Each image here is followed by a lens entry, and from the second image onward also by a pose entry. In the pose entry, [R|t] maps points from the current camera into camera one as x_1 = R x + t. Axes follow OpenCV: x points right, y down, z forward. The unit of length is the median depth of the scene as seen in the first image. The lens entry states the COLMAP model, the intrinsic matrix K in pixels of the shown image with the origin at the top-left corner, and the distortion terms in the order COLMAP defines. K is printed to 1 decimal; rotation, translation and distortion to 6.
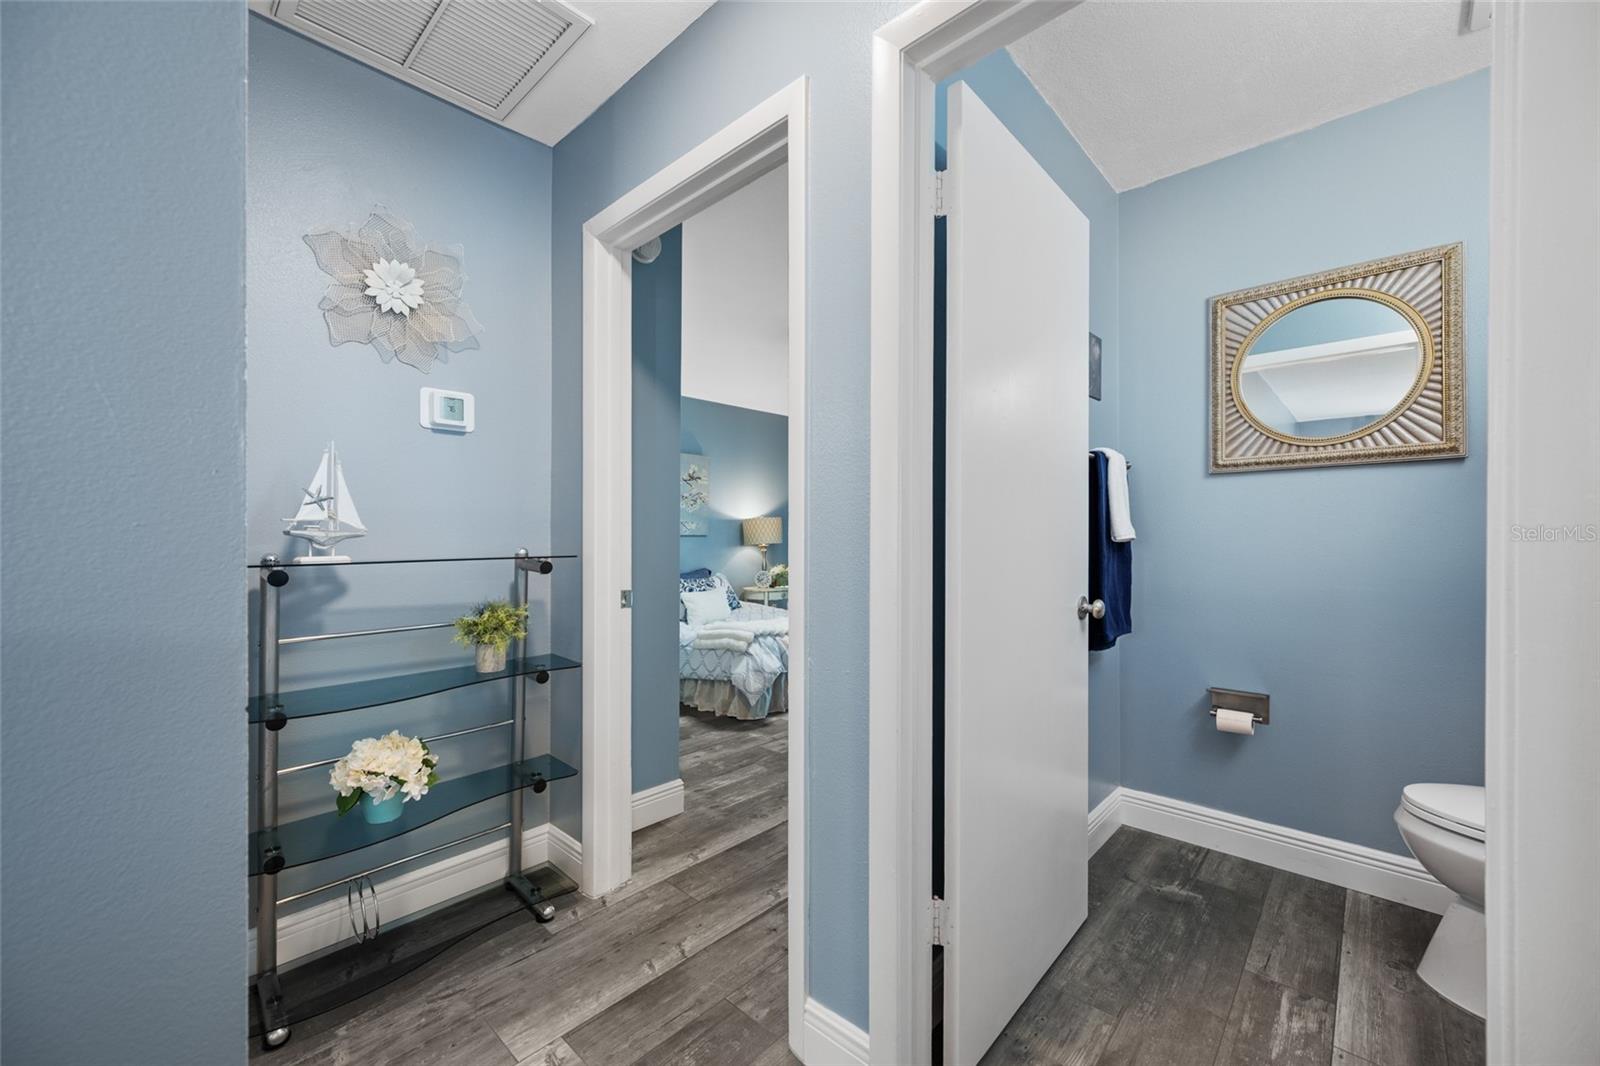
lens RADIAL K [[633.3, 0, 799.9], [0, 633.3, 536.1], [0, 0, 1]] dist [-0.005744, 0.001822]
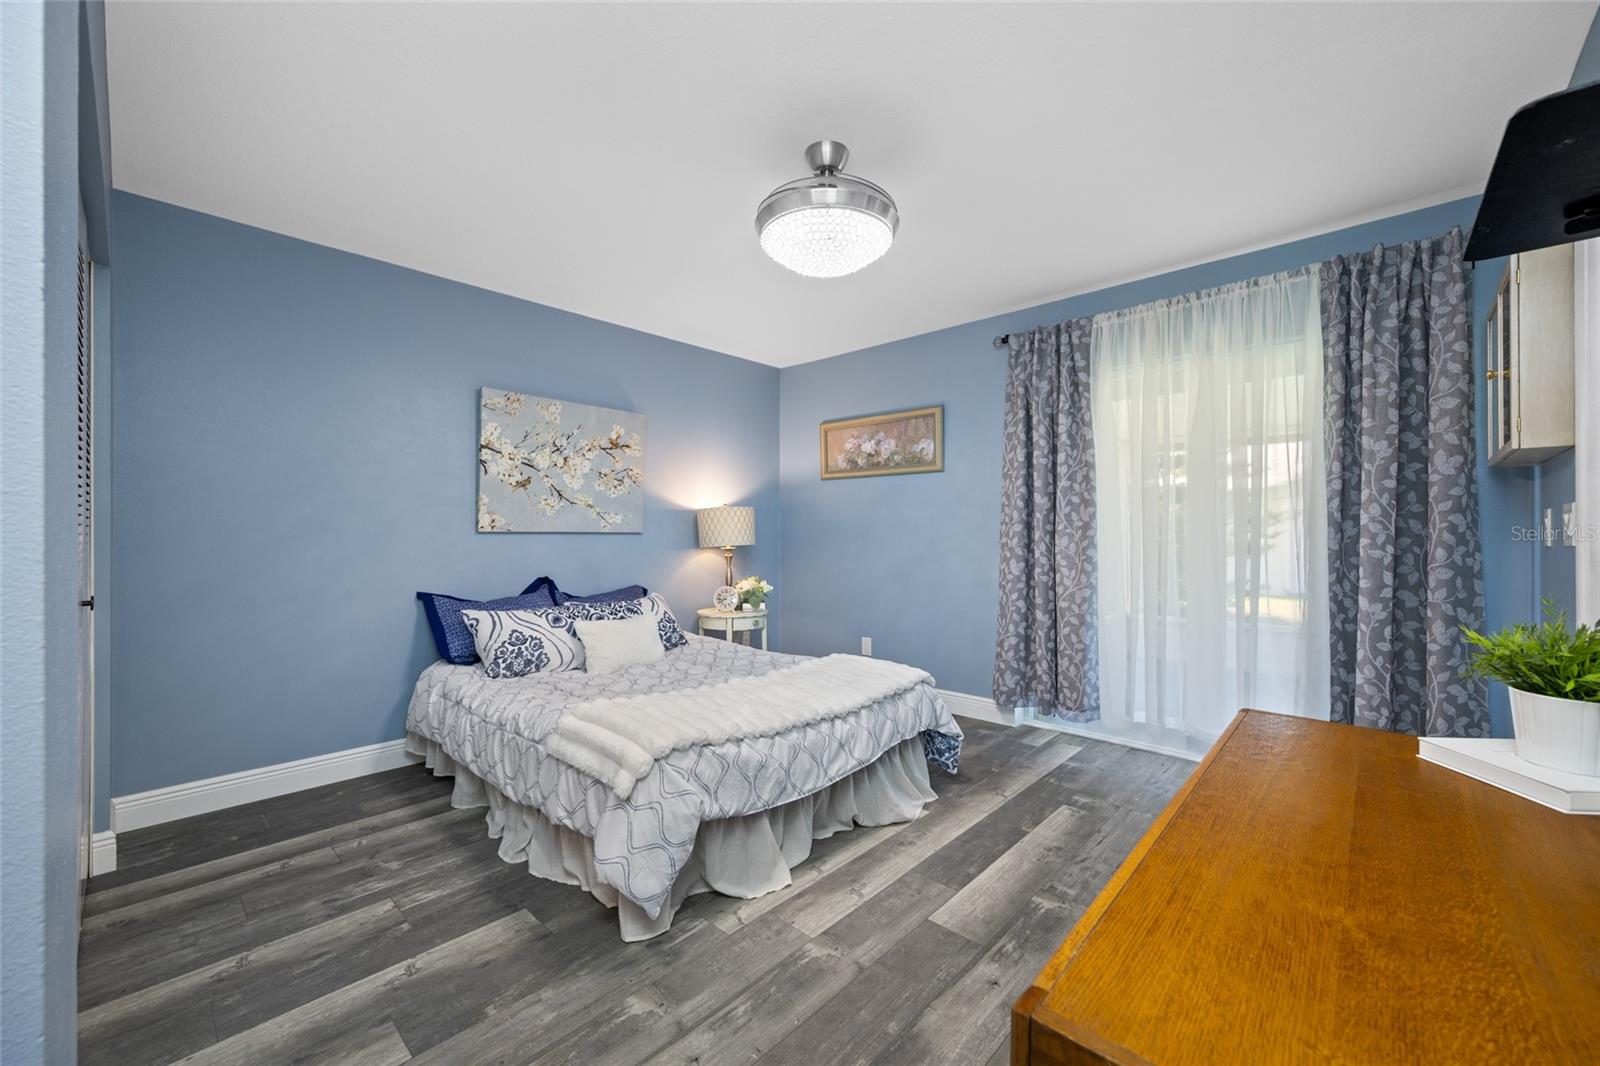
lens RADIAL K [[633.3, 0, 800.6], [0, 633.3, 536.6], [0, 0, 1]] dist [-0.005744, 0.001822]
pose [[0.999996, 0.001304, -0.002671, 0.023273], [-0.001278, 0.999950, 0.009961, -0.004175], [0.002684, -0.009958, 0.999947, 0.343467]]
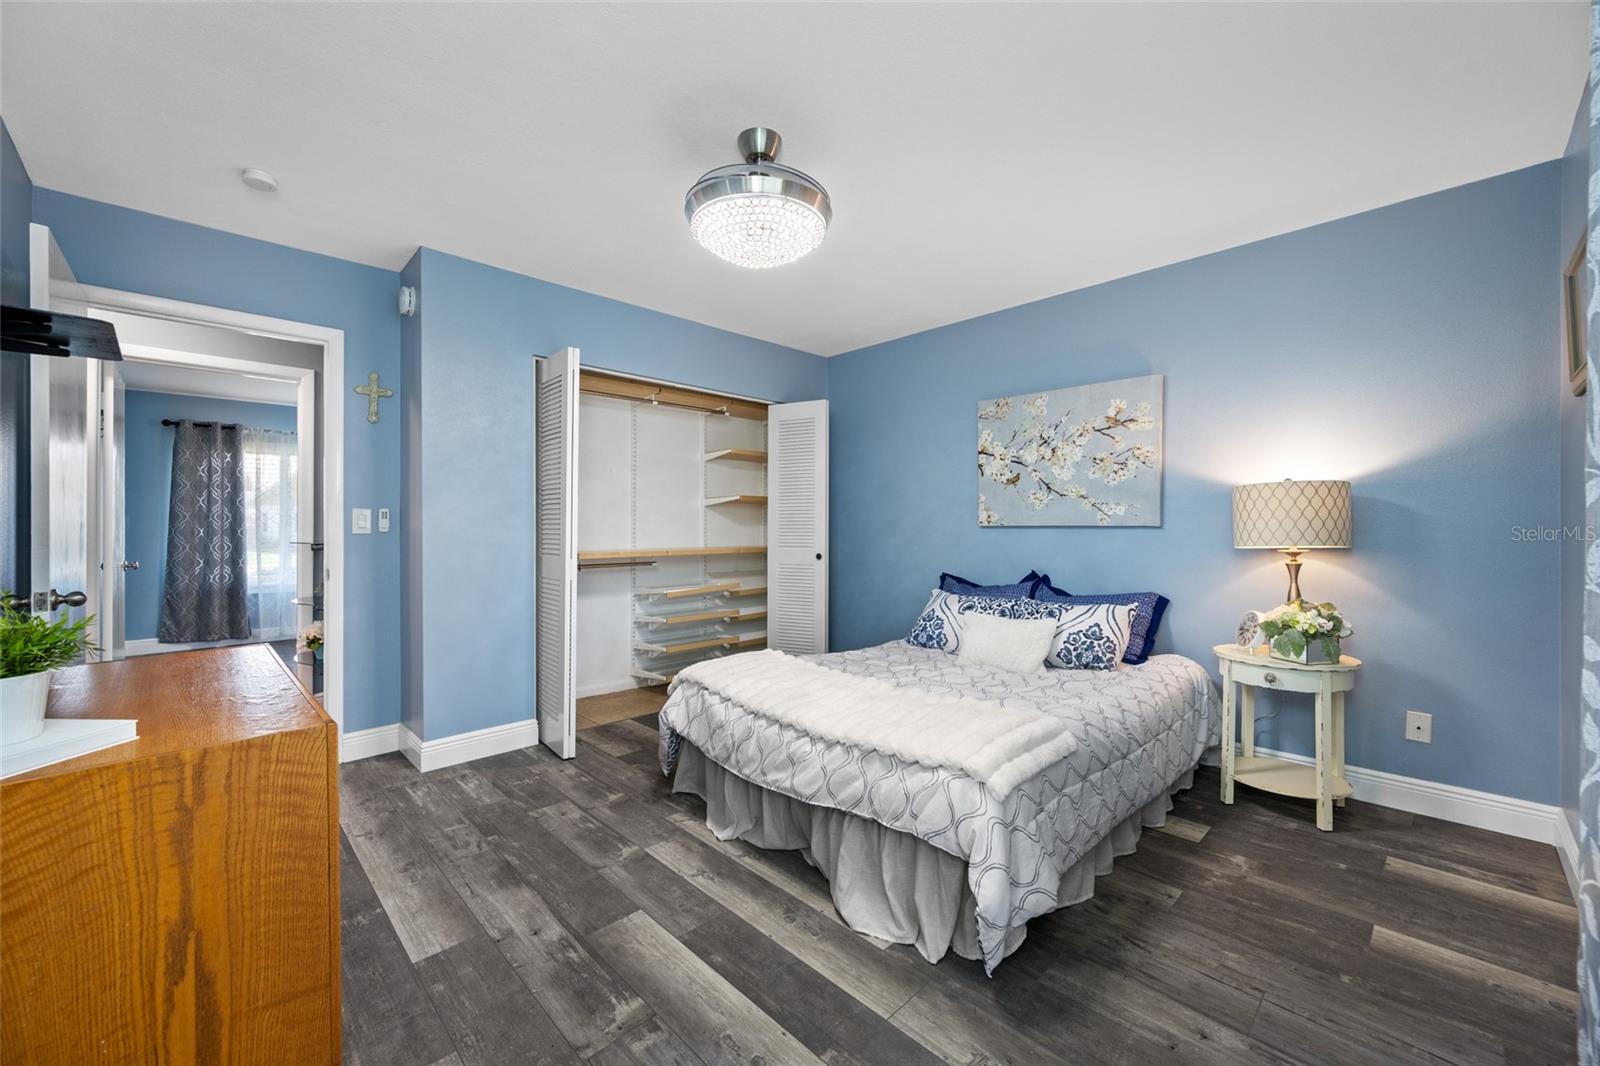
lens RADIAL K [[633.3, 0, 801.7], [0, 633.3, 526.9], [0, 0, 1]] dist [-0.005744, 0.001822]
pose [[-0.056469, -0.000607, -0.998404, 0.396526], [0.007310, 0.999973, -0.001021, -0.002328], [0.998378, -0.007356, -0.056463, 0.754101]]
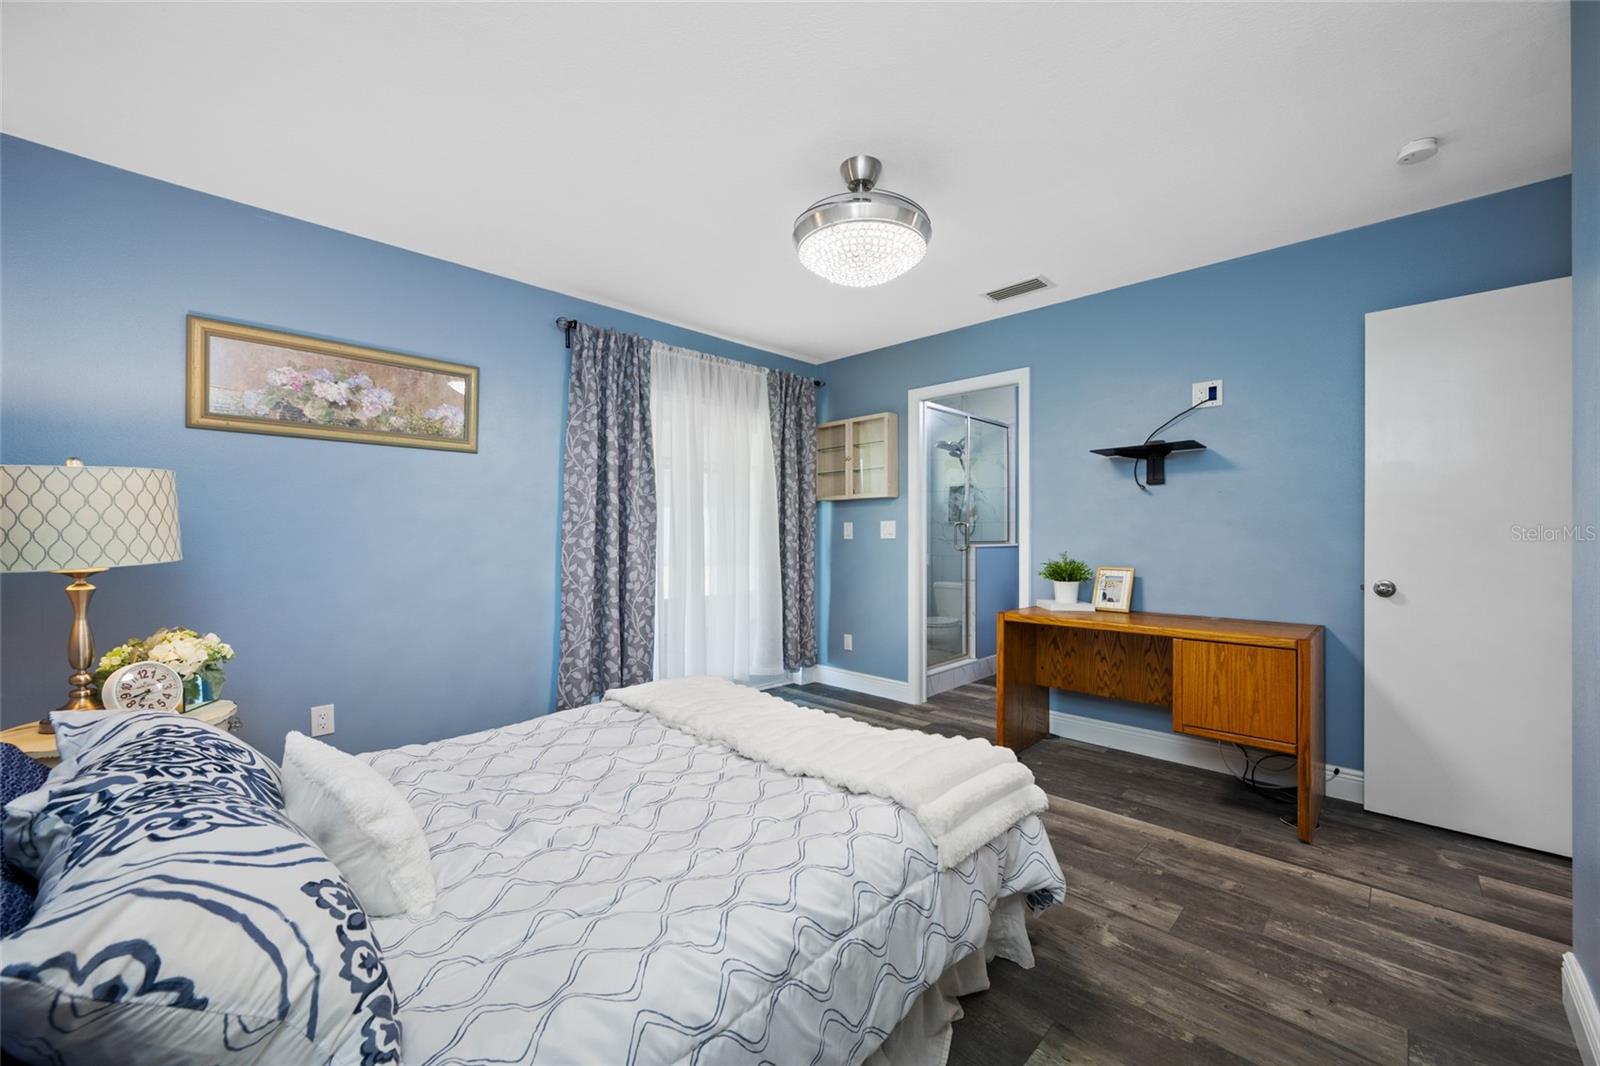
lens RADIAL K [[633.3, 0, 802.7], [0, 633.3, 532.5], [0, 0, 1]] dist [-0.005744, 0.001822]
pose [[0.018718, 0.001296, 0.999824, -0.342277], [-0.006870, 0.999976, -0.001168, -0.002584], [-0.999801, -0.006847, 0.018726, 0.735194]]
